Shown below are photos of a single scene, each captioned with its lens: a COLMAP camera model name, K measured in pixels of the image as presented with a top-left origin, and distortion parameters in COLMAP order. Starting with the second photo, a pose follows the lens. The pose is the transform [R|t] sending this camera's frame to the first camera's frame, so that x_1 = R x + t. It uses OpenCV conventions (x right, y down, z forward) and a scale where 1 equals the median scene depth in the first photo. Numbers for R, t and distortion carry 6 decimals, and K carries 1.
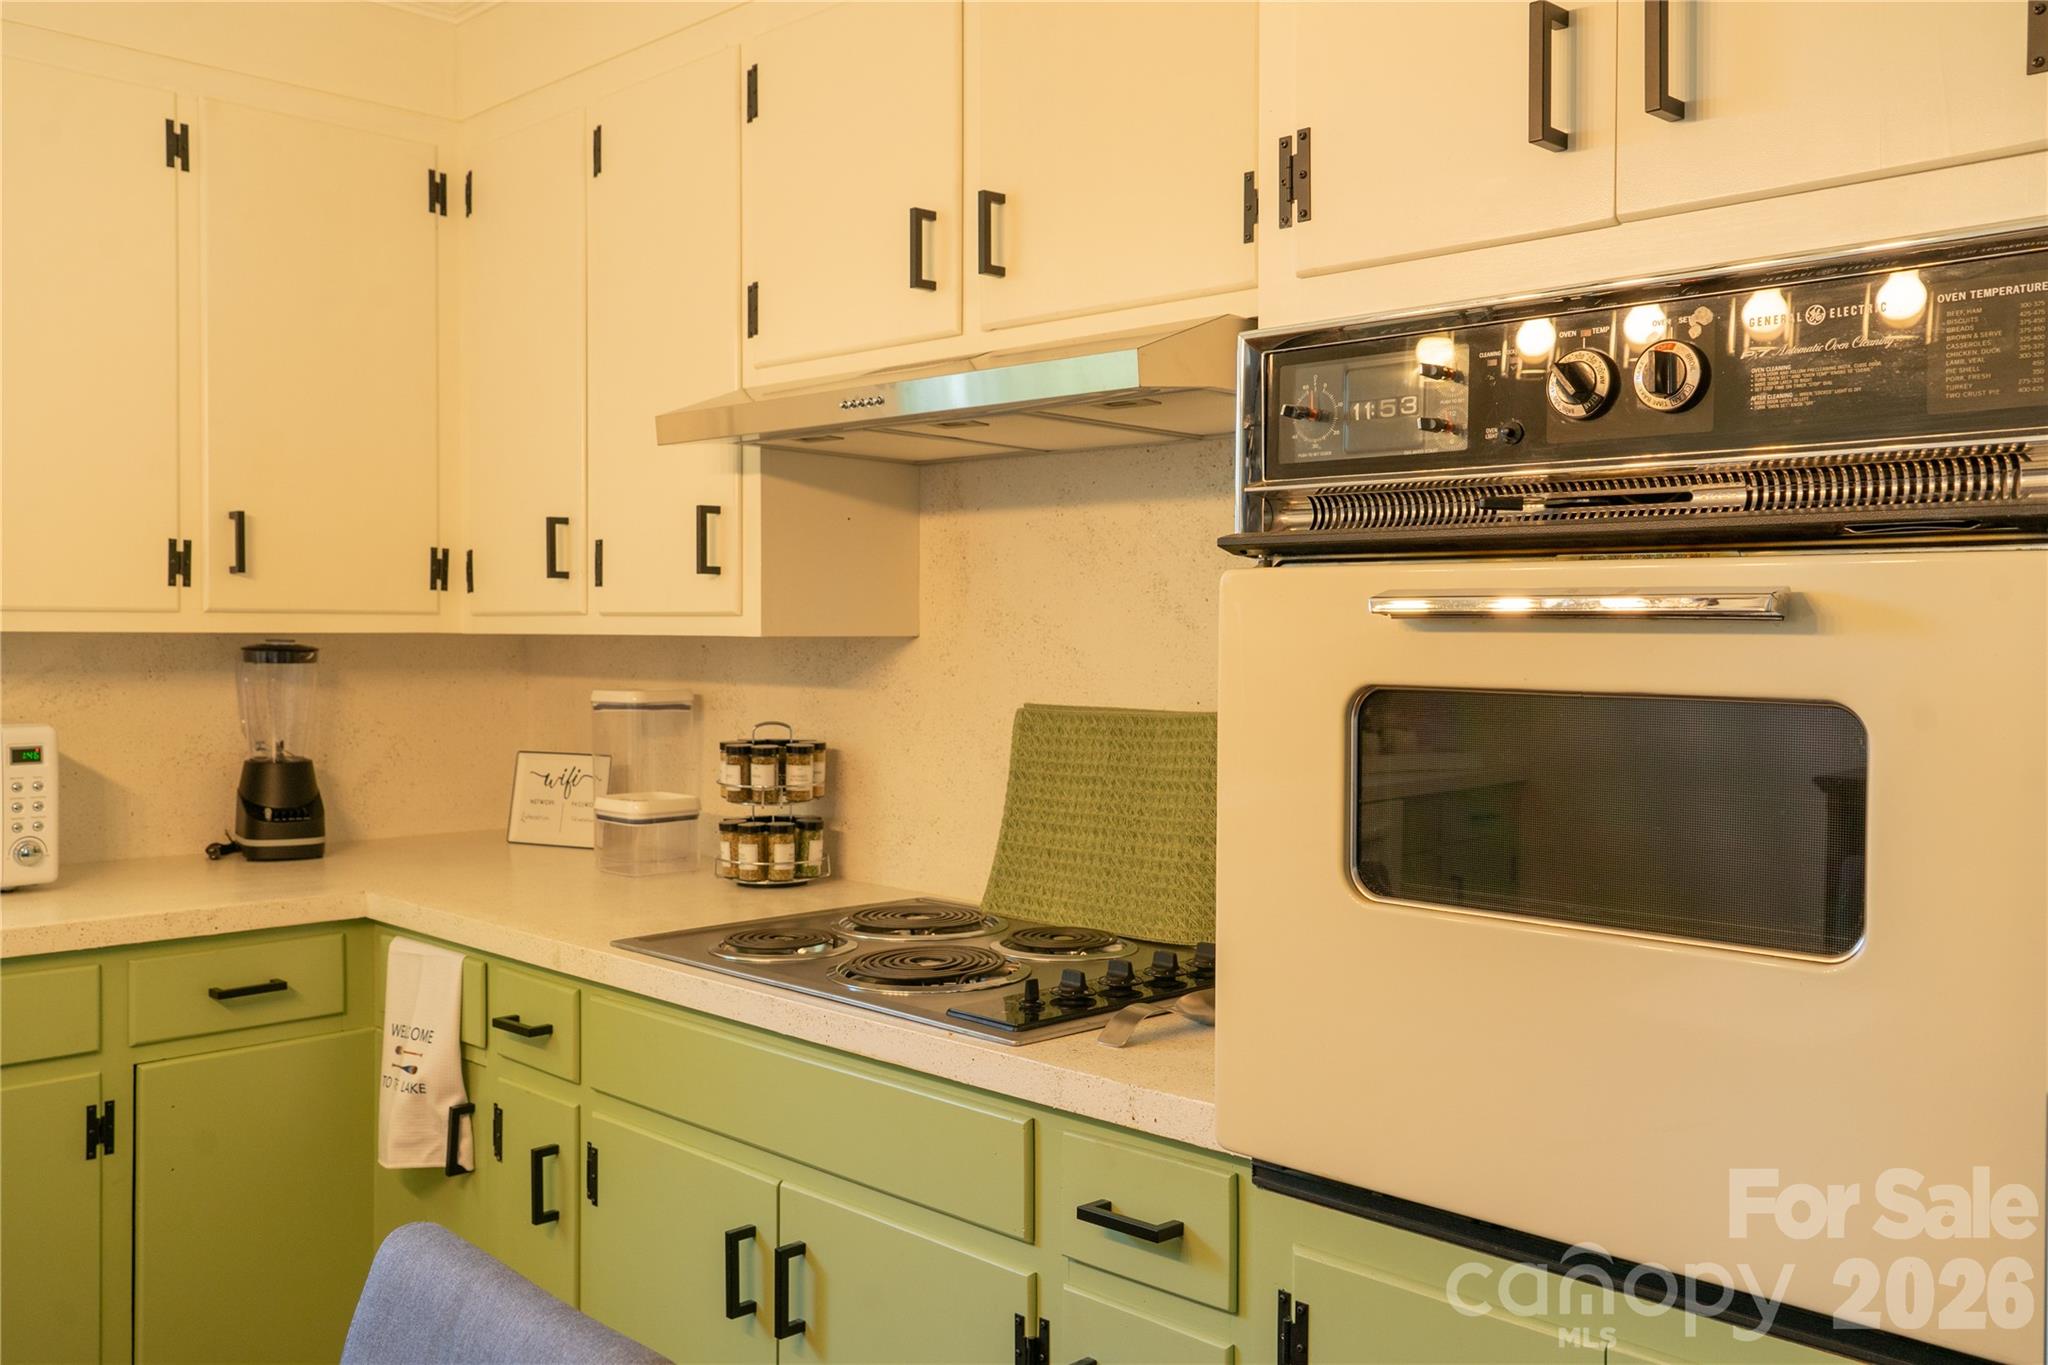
lens RADIAL K [[1813.9, 0, 1029.6], [0, 1813.9, 669.9], [0, 0, 1]] dist [0.010245, 0.011829]
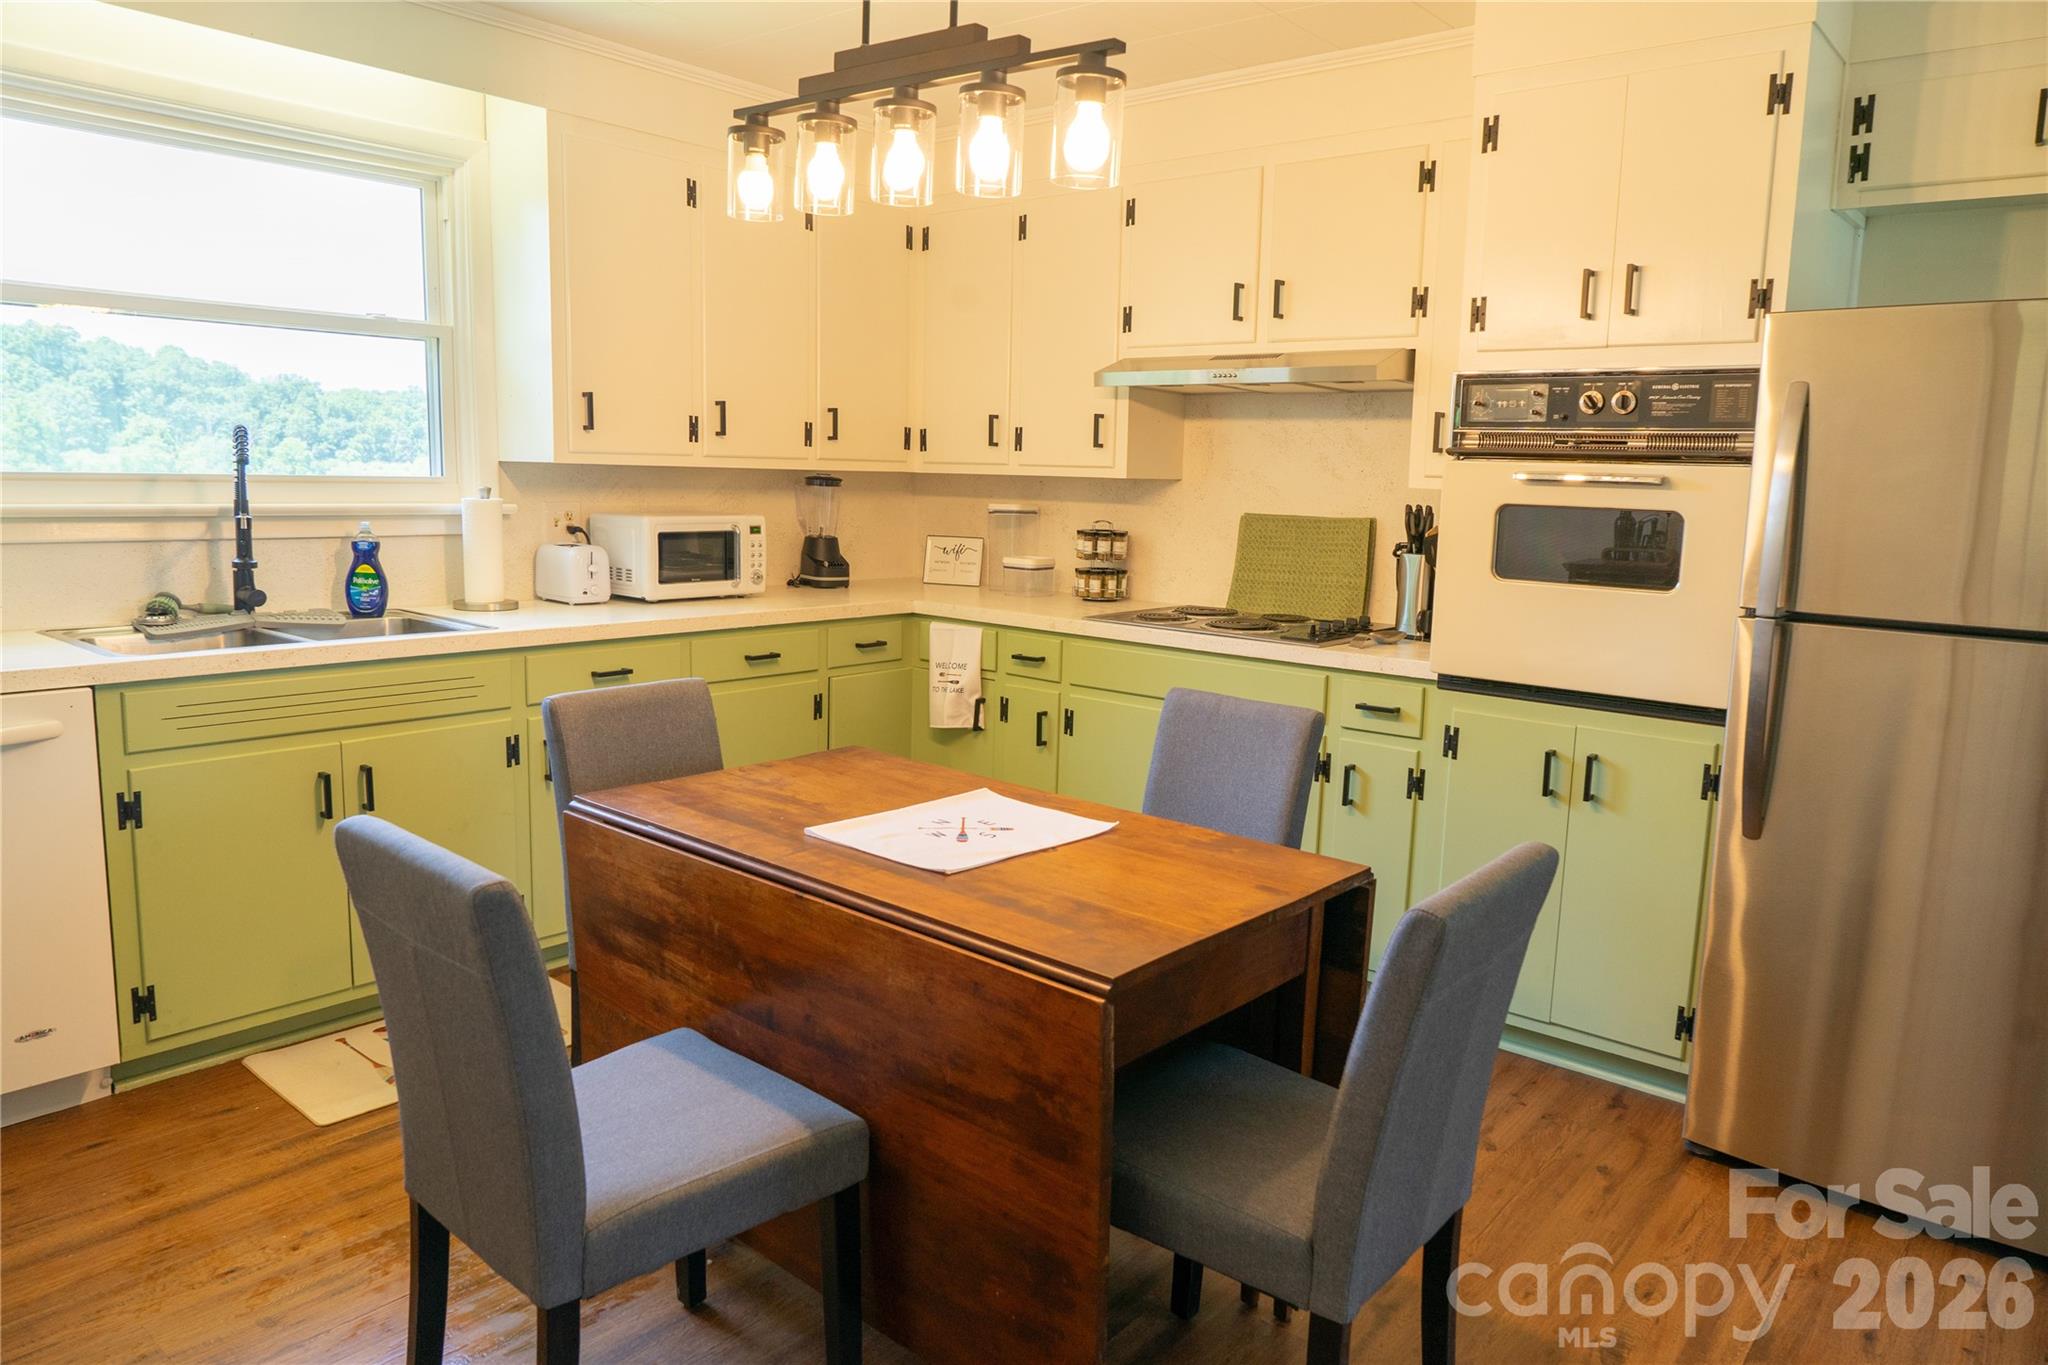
lens RADIAL K [[1364.7, 0, 1032.1], [0, 1364.7, 674.5], [0, 0, 1]] dist [-0.021468, 0.005274]
pose [[0.995236, 0.006605, 0.097267, -0.406573], [-0.018864, 0.991895, 0.125656, 0.010271], [-0.095649, -0.126892, 0.987294, -0.573539]]
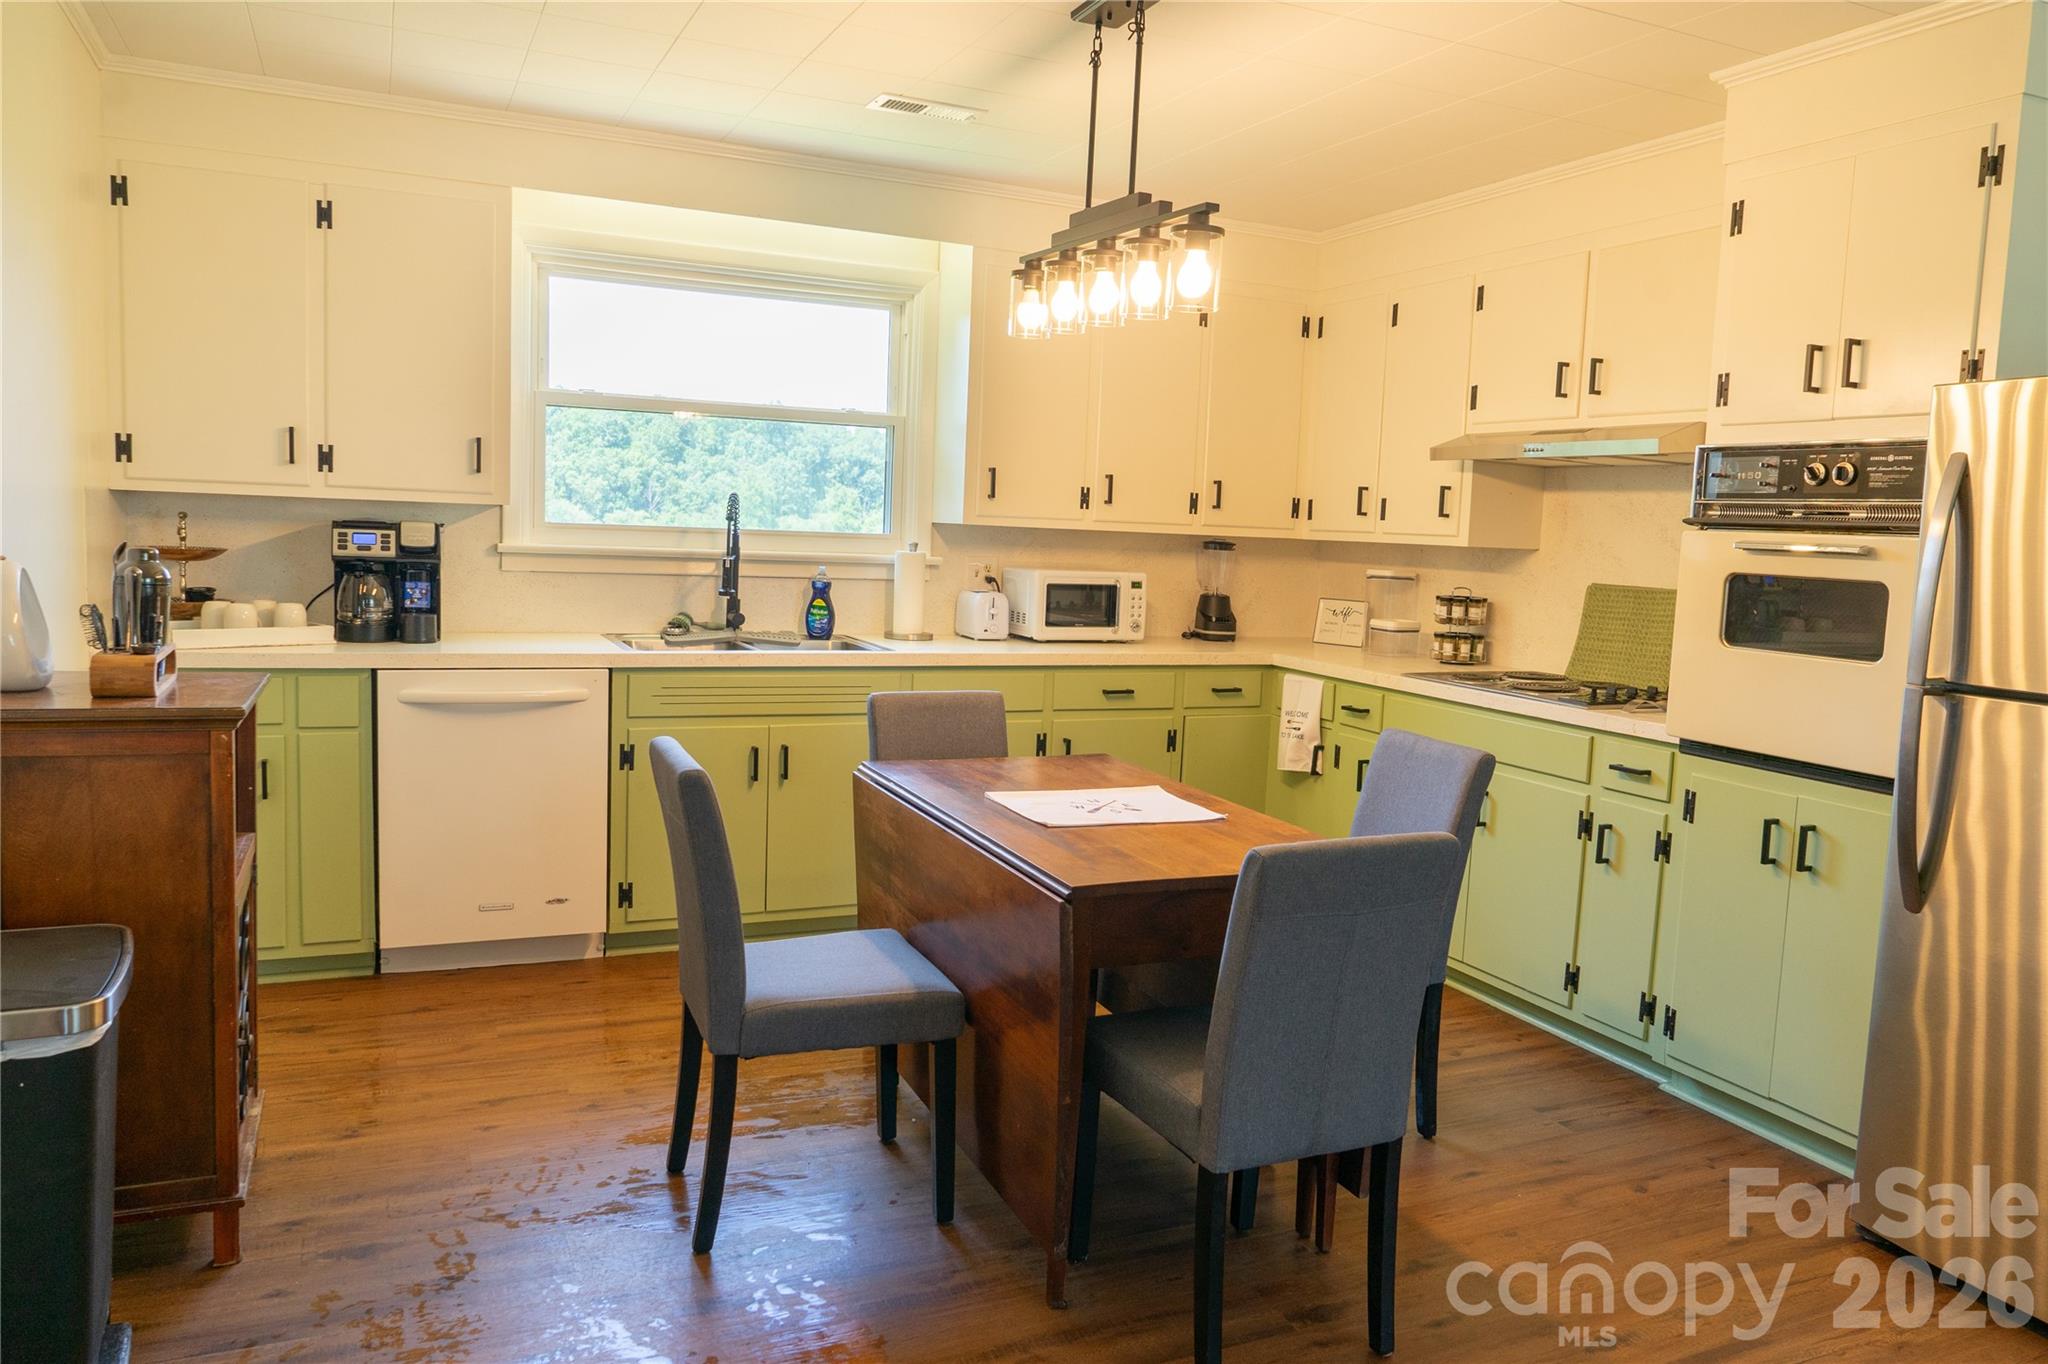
lens RADIAL K [[1444.8, 0, 1033.7], [0, 1444.8, 677.8], [0, 0, 1]] dist [-0.023413, 0.002150]
pose [[0.939534, 0.069016, -0.335429, -0.044386], [-0.043582, 0.995614, 0.082780, 0.018239], [0.339671, -0.063156, 0.938421, -0.833048]]
